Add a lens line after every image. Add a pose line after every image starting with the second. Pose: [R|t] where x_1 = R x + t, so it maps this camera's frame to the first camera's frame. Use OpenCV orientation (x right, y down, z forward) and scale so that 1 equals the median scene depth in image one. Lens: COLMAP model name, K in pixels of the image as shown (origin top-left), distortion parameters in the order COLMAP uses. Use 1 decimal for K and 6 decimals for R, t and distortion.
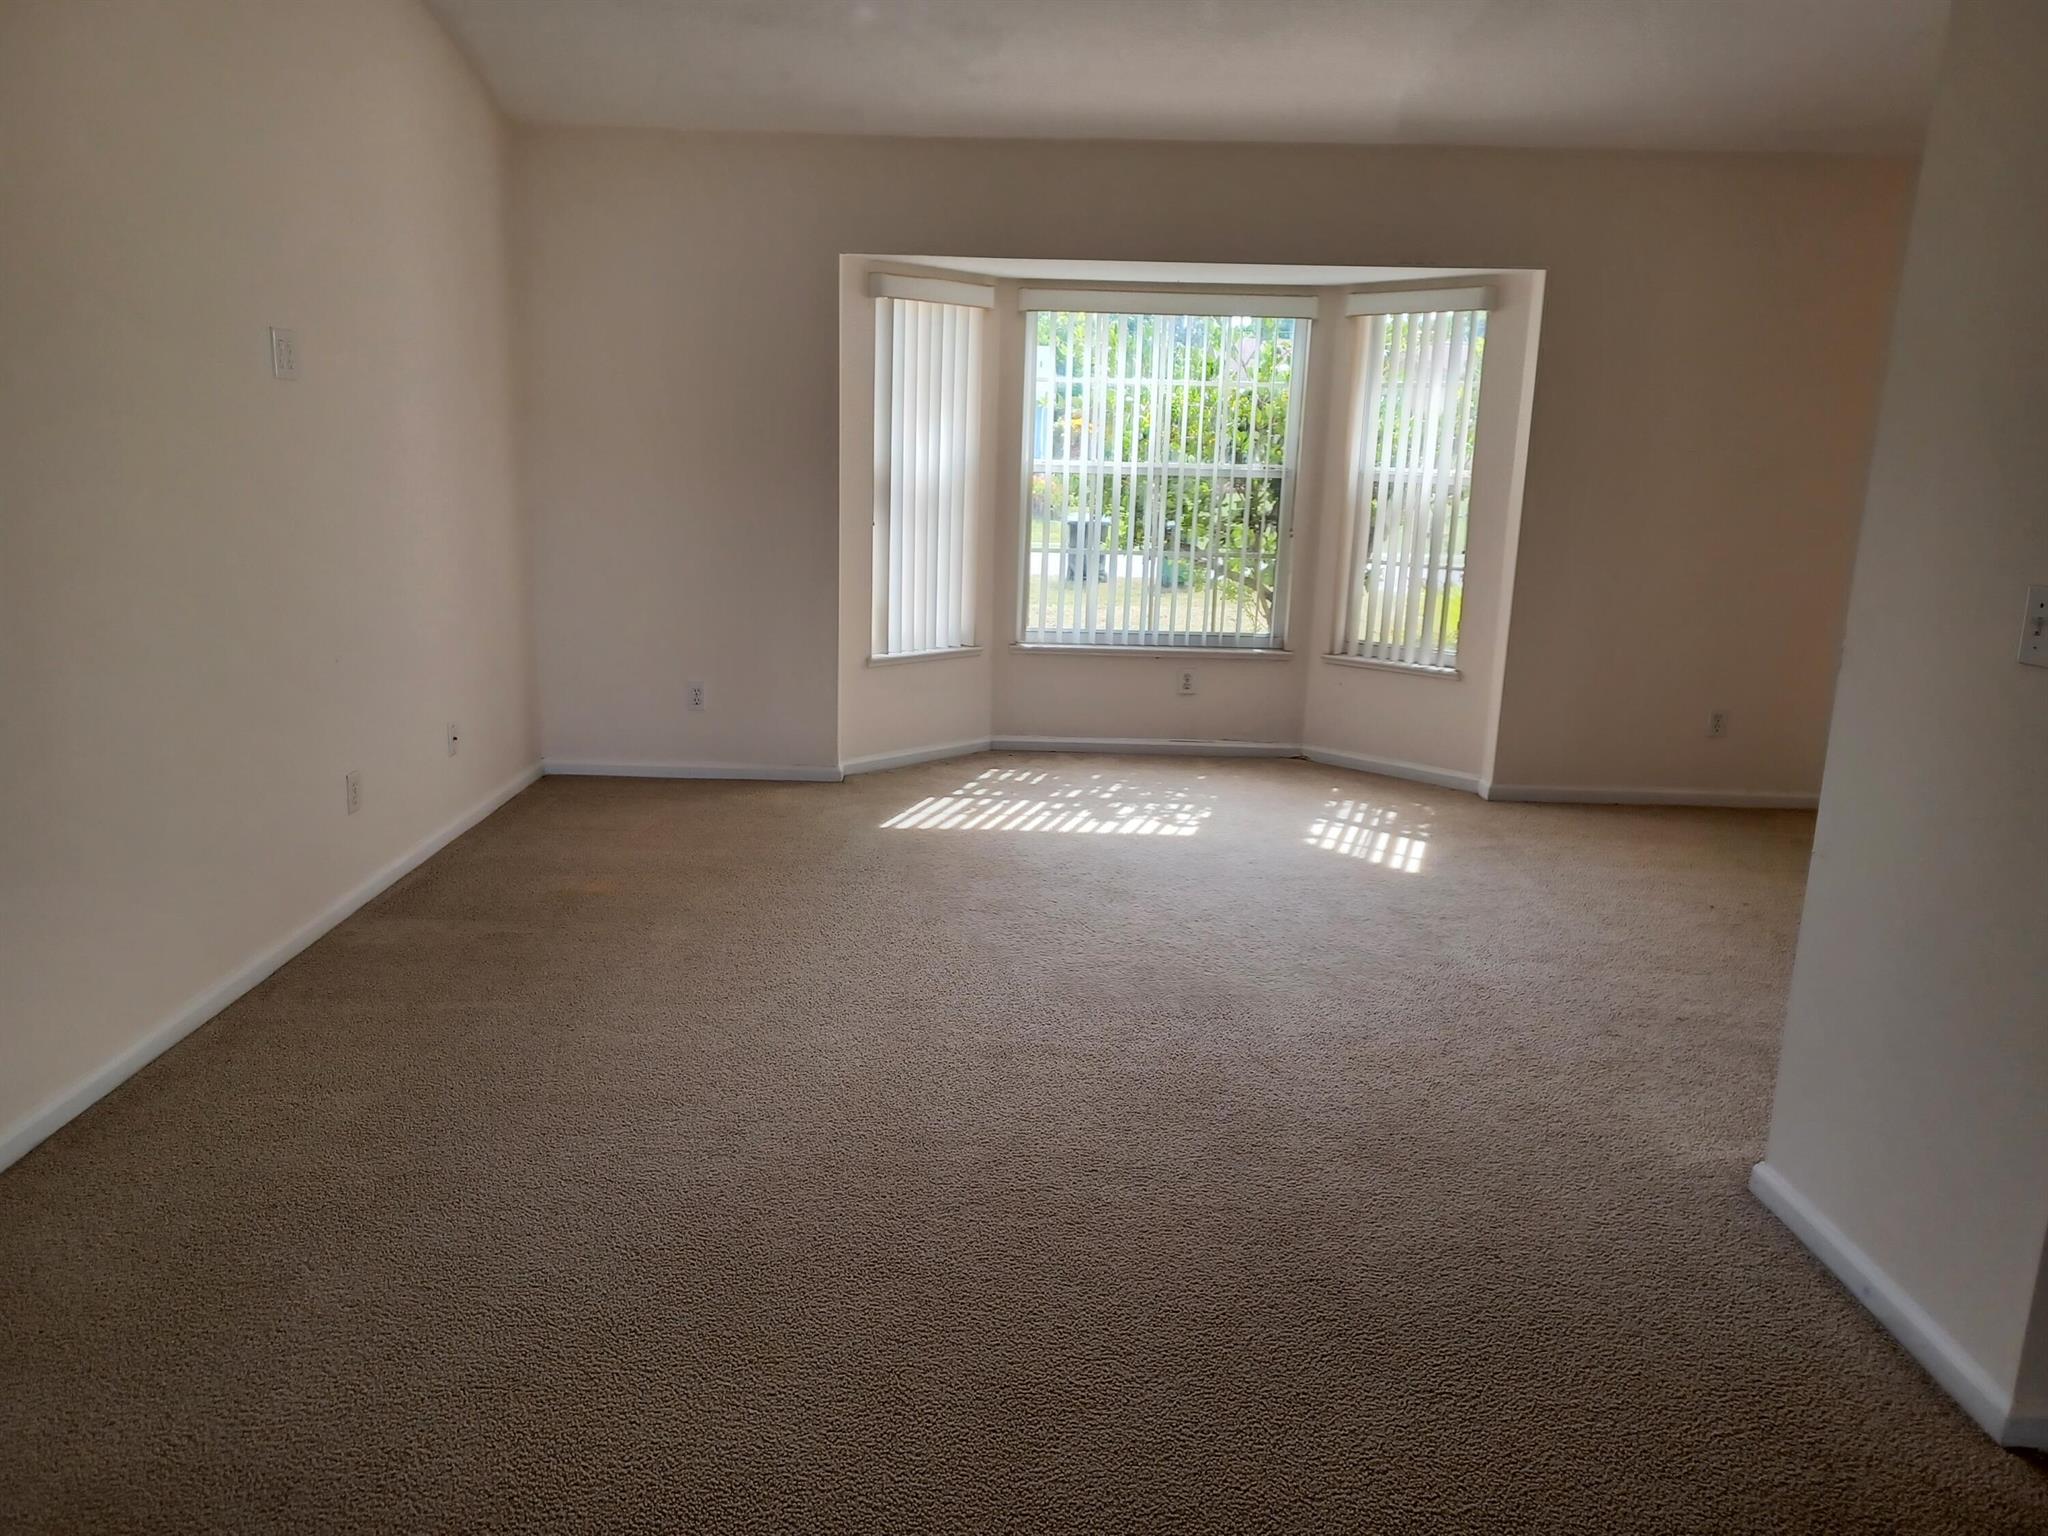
lens RADIAL K [[1523.9, 0, 991.1], [0, 1523.9, 779.8], [0, 0, 1]] dist [0.001491, 0.002164]
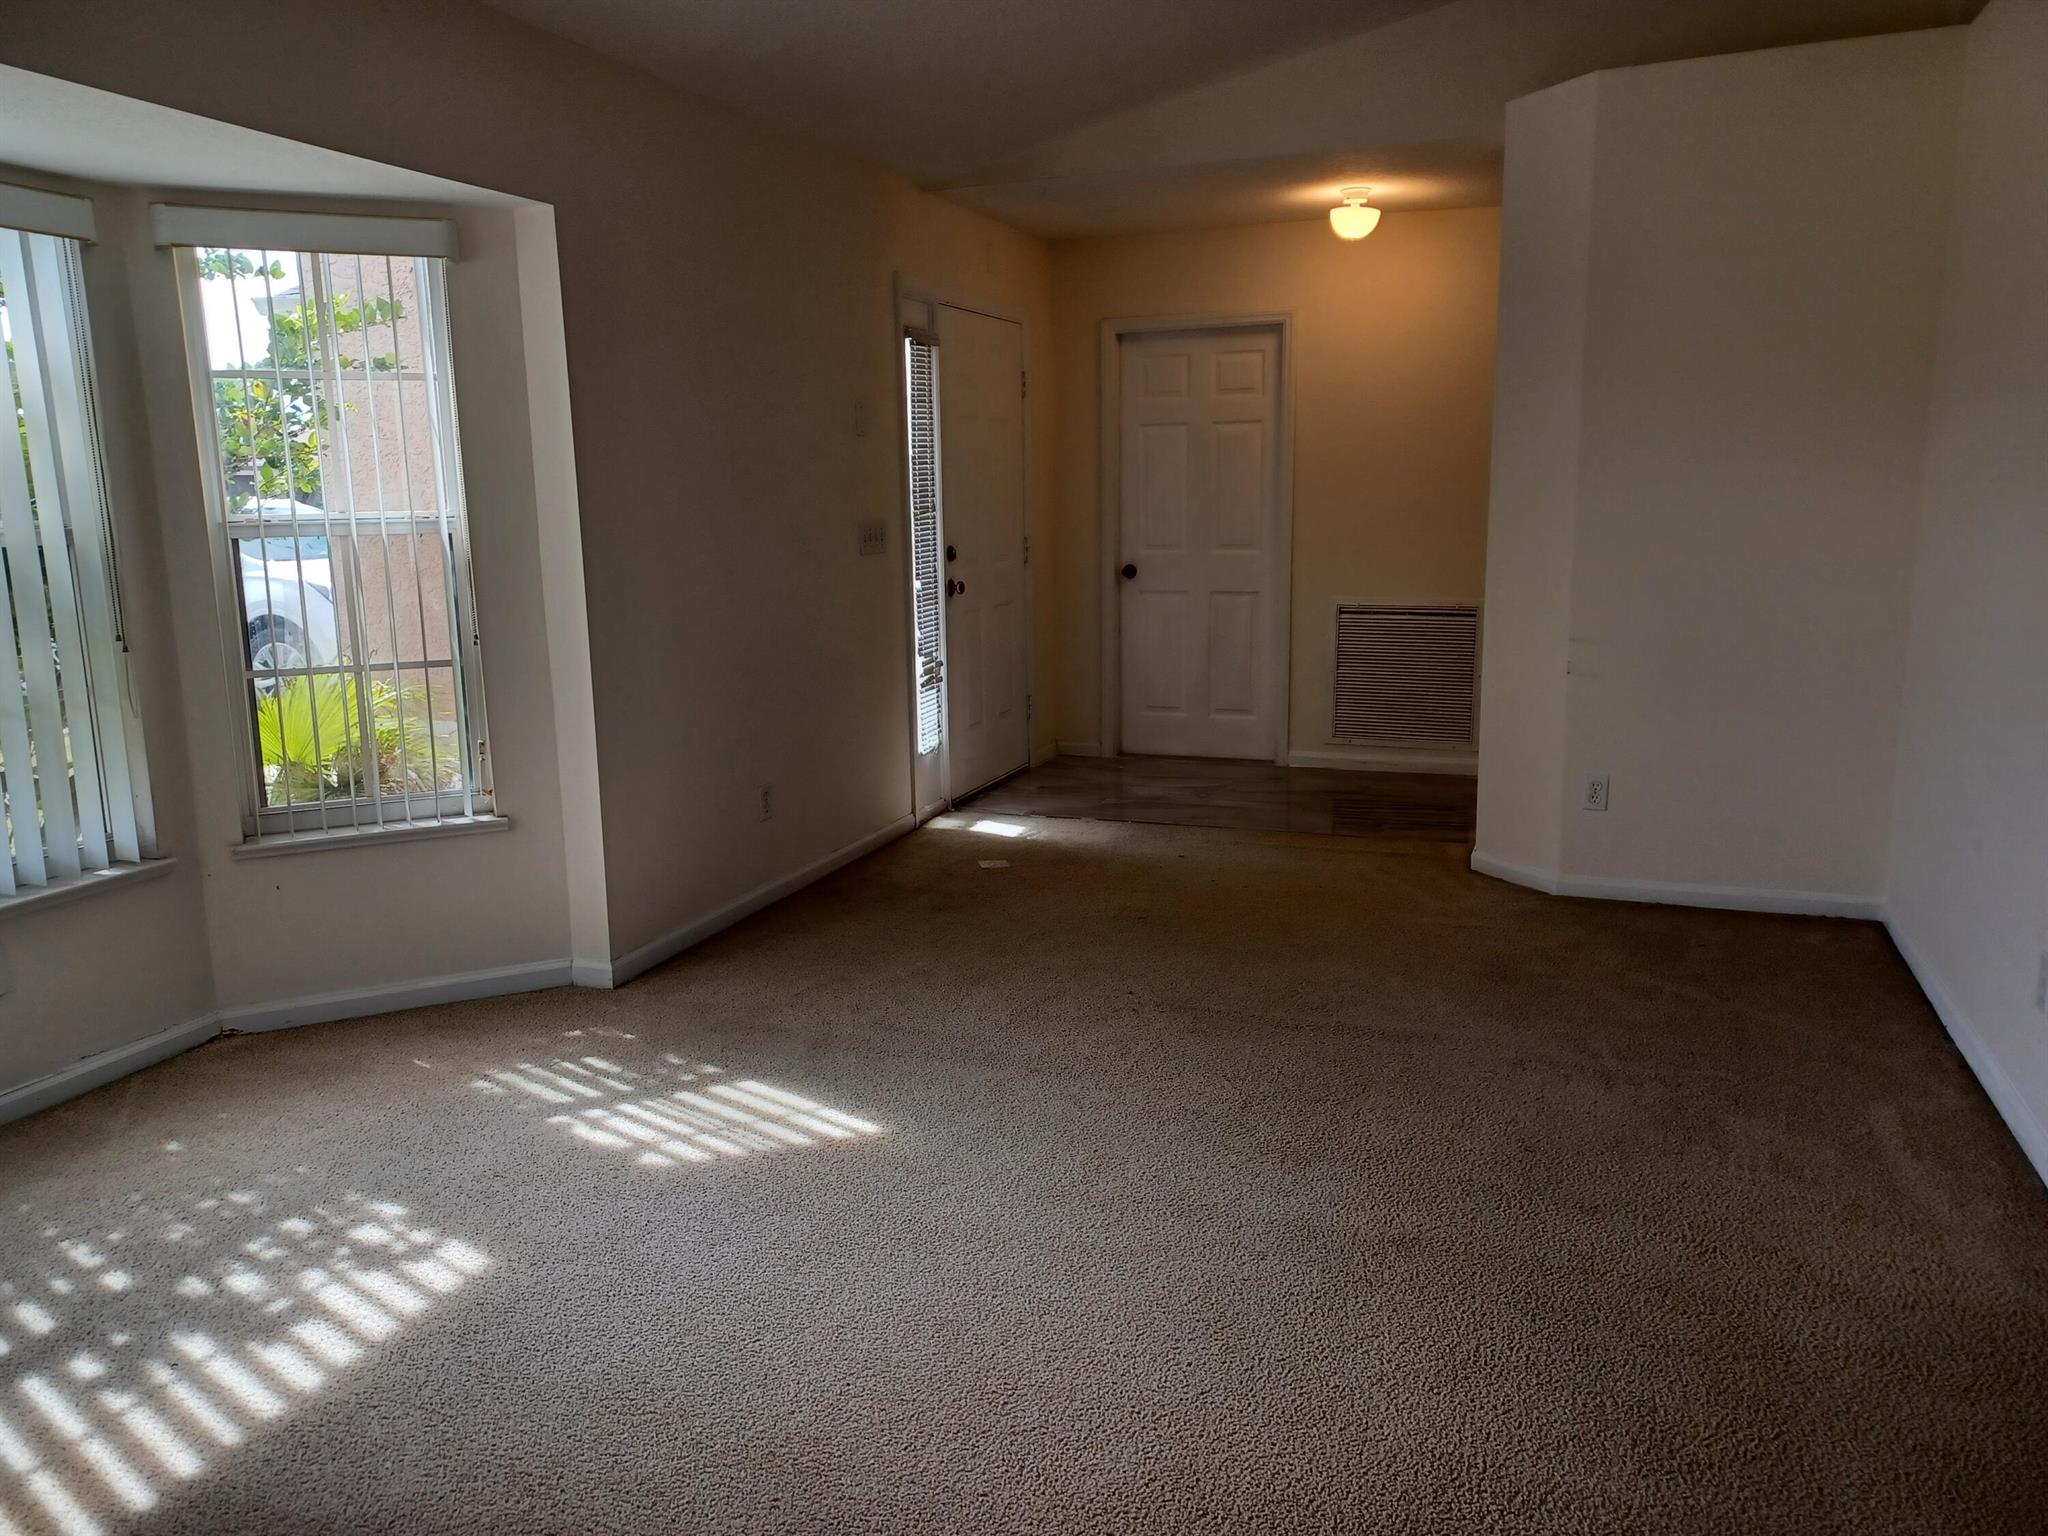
lens RADIAL K [[1456.4, 0, 1020.5], [0, 1456.4, 761.2], [0, 0, 1]] dist [-0.003545, 0.020924]
pose [[0.342281, -0.201305, 0.917780, -0.183480], [0.232453, 0.964558, 0.124874, -0.120875], [-0.910390, 0.170599, 0.376944, 0.563723]]
